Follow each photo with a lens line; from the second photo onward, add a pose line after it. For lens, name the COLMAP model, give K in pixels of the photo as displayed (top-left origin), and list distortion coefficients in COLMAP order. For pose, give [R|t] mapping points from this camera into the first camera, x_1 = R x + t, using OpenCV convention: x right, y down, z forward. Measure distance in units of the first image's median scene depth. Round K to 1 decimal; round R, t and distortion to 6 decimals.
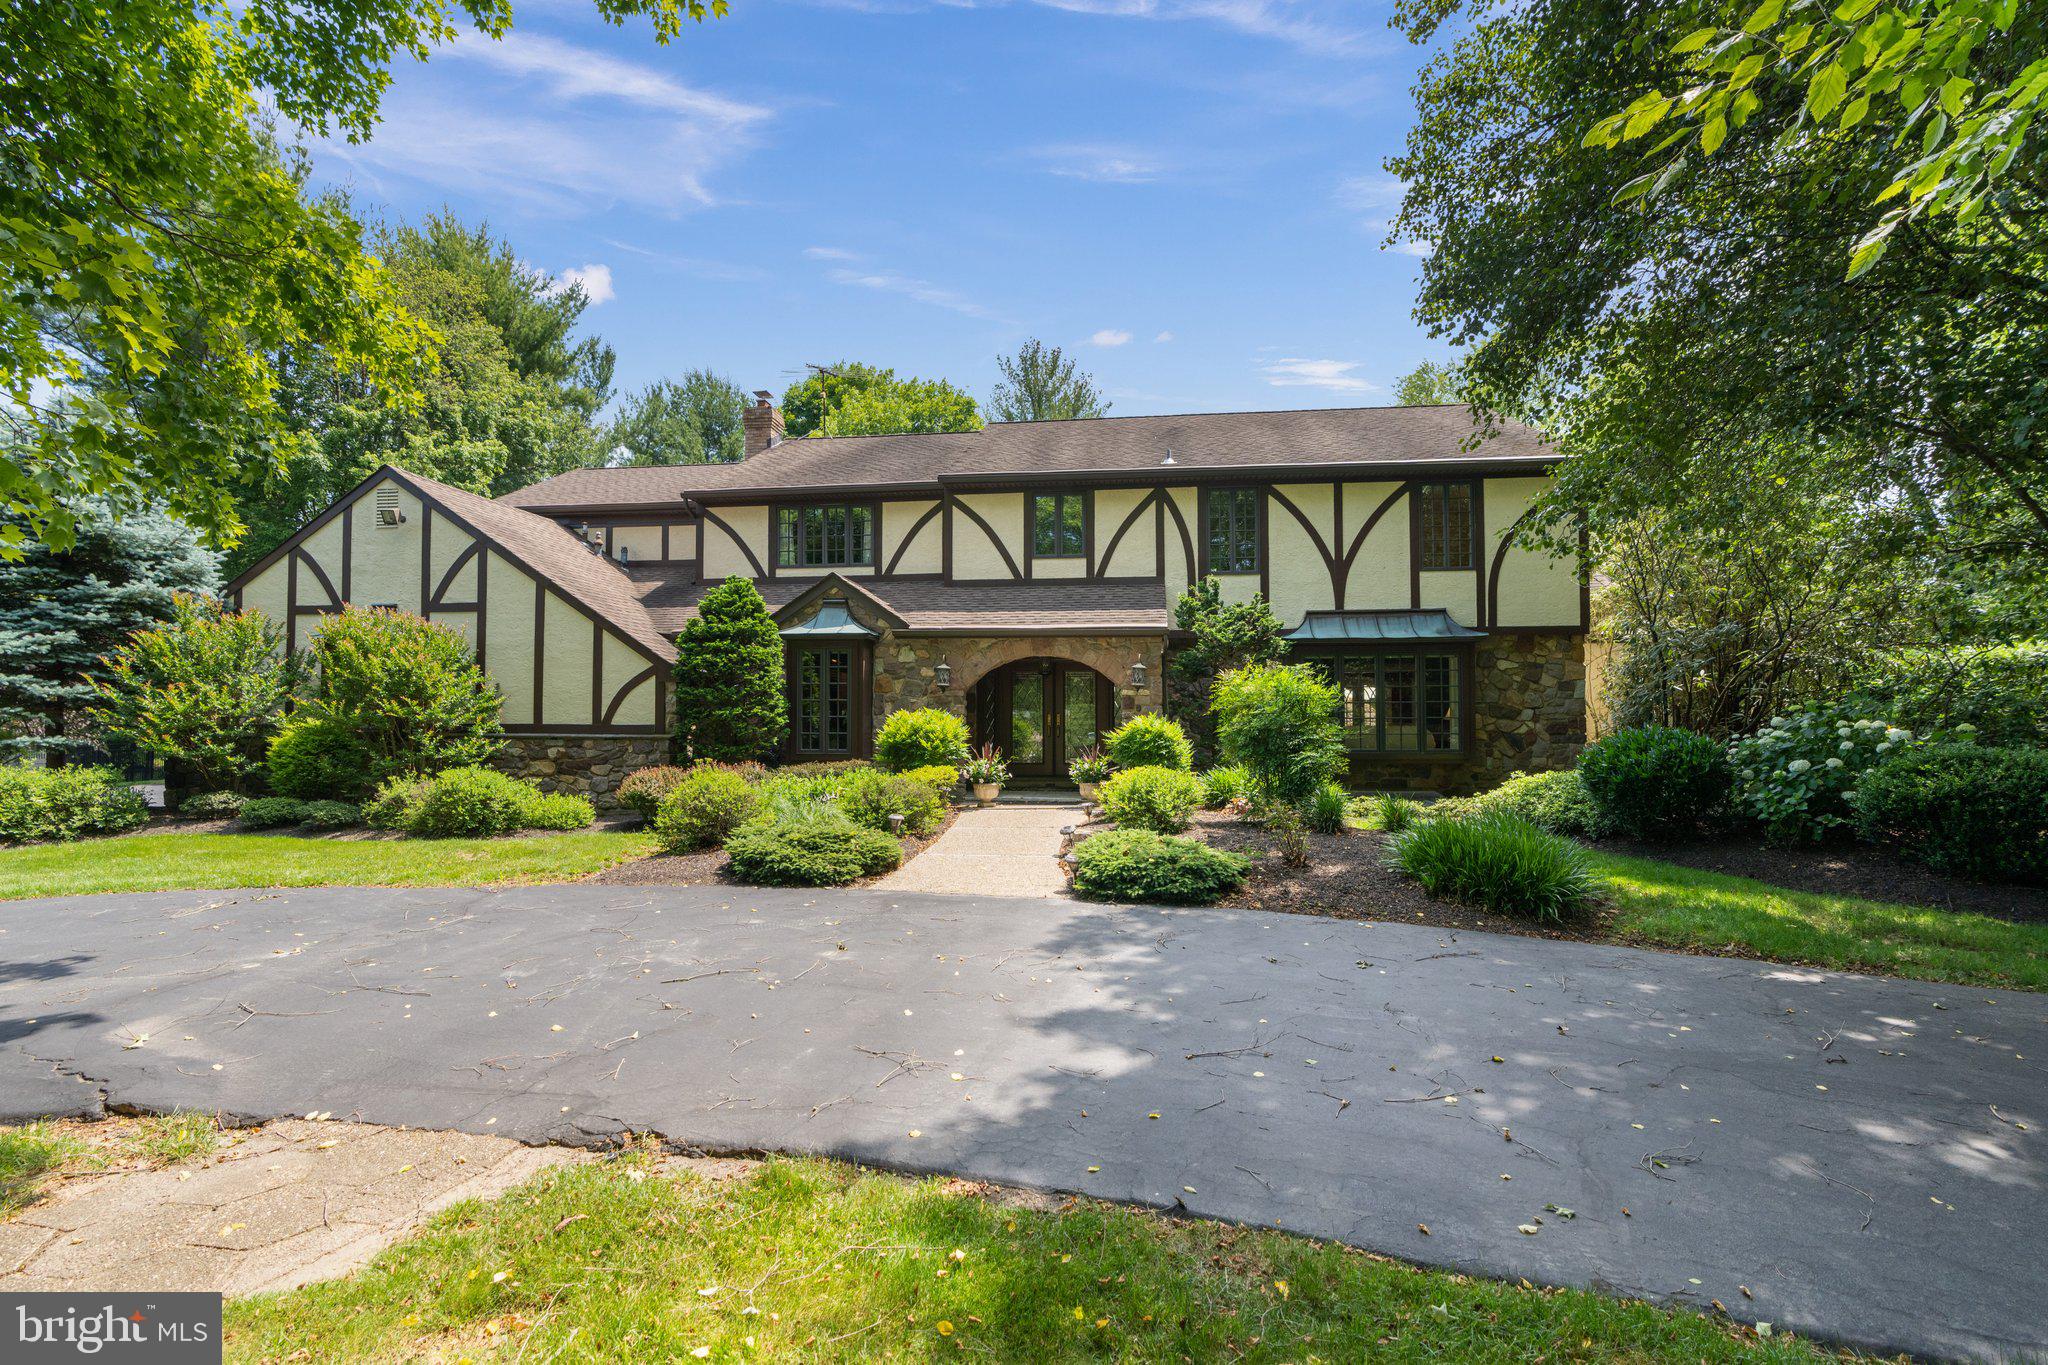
lens RADIAL K [[945.9, 0, 1031.0], [0, 945.9, 708.9], [0, 0, 1]] dist [-0.003763, 0.000985]
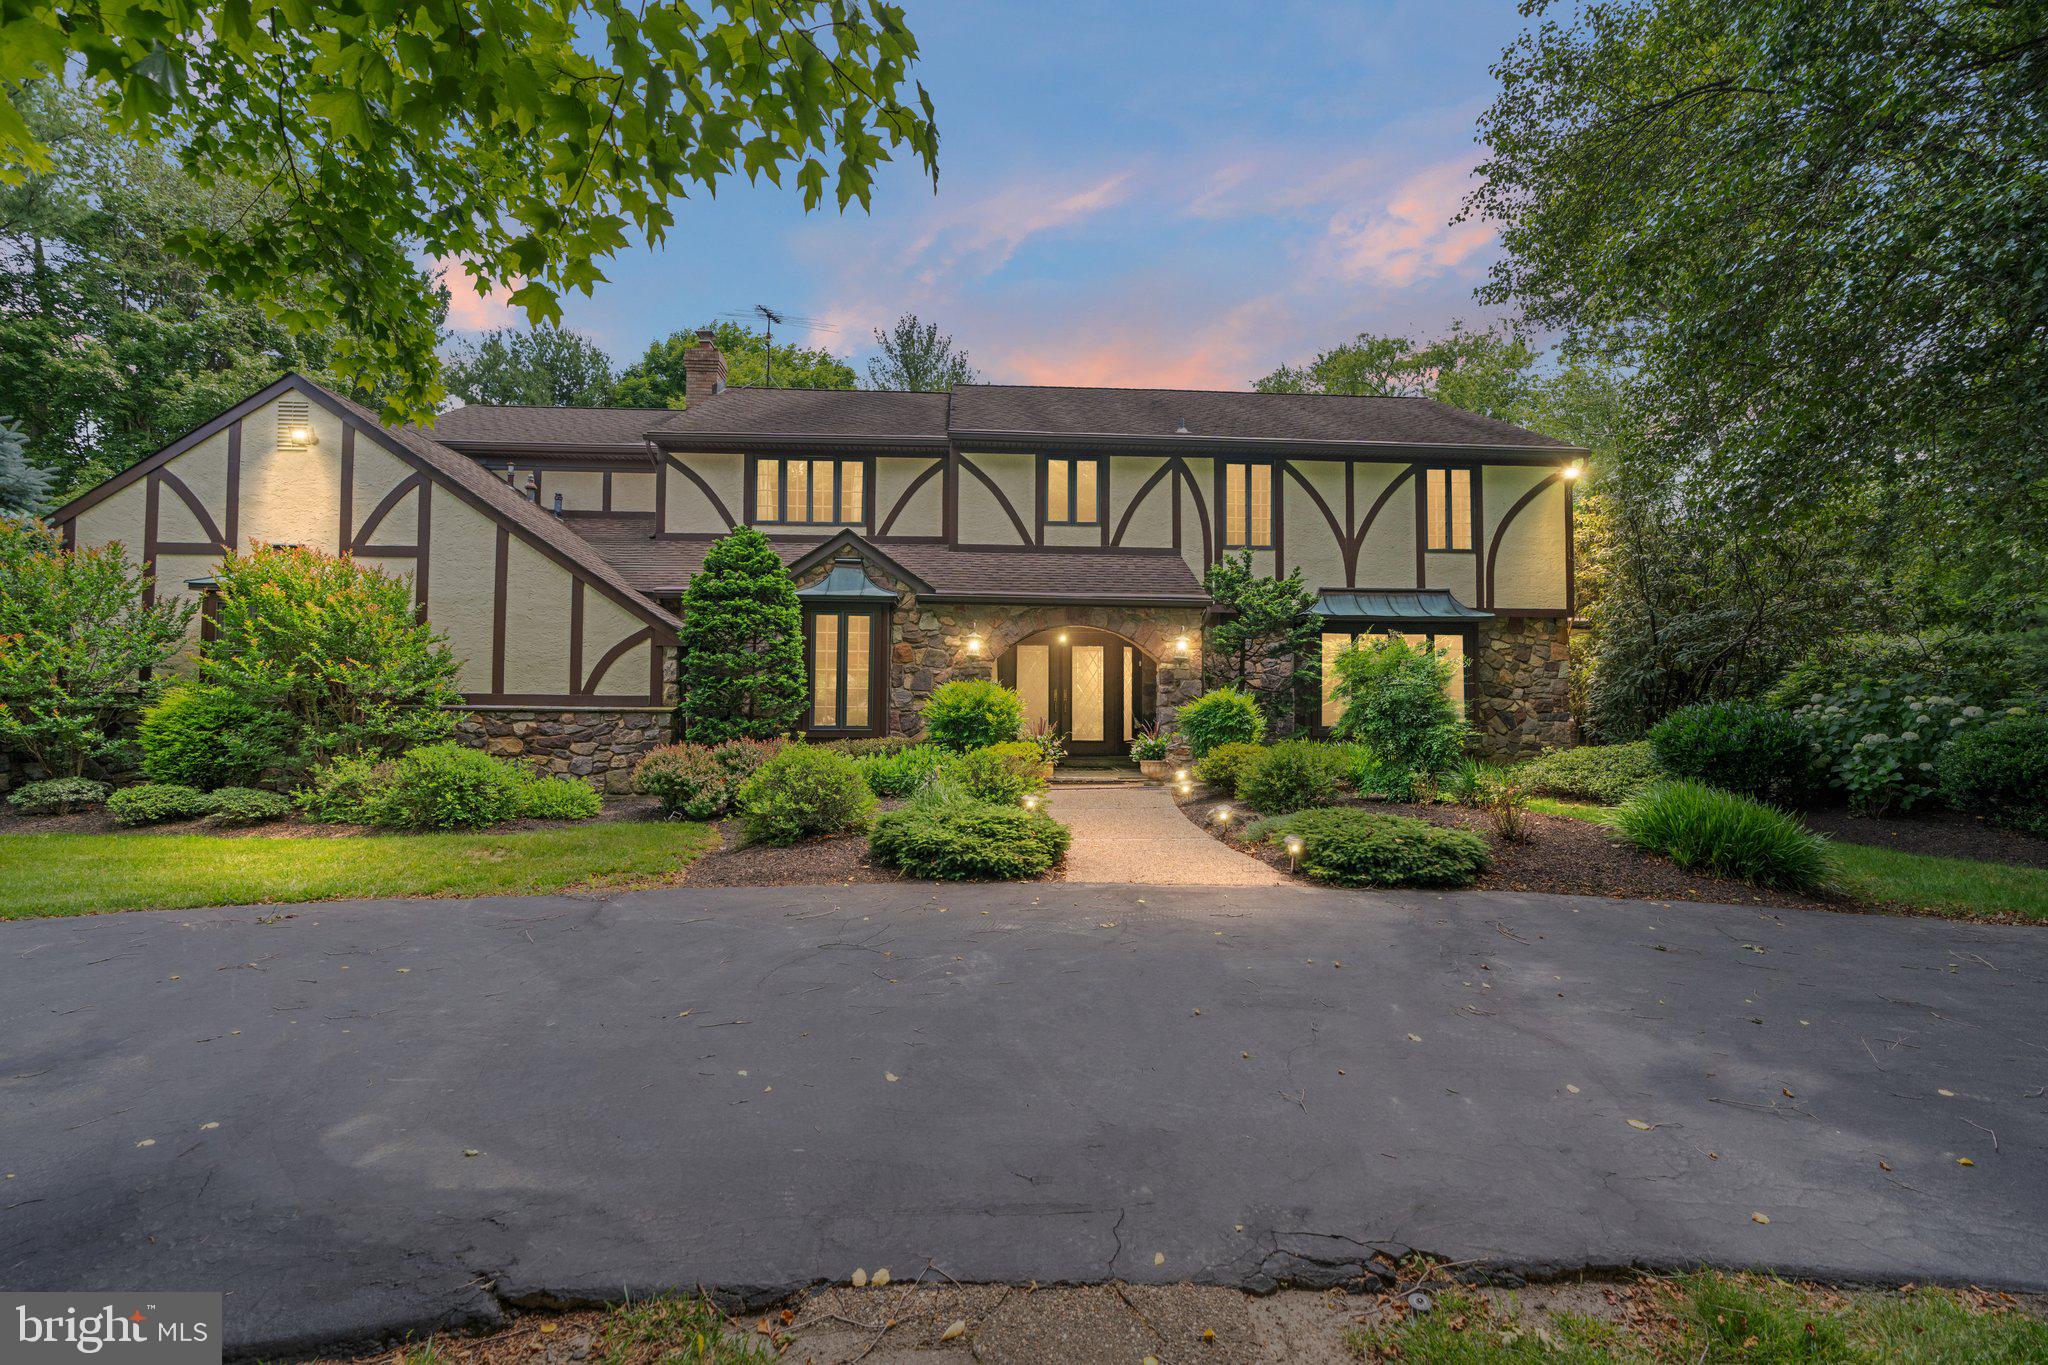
lens RADIAL K [[931.9, 0, 1024.0], [0, 931.9, 682.5], [0, 0, 1]] dist [-0.001831, 0.000425]
pose [[0.982202, 0.010137, 0.187553, -0.221519], [-0.007896, 0.999888, -0.012691, 0.012692], [-0.187661, 0.010984, 0.982173, 0.105968]]
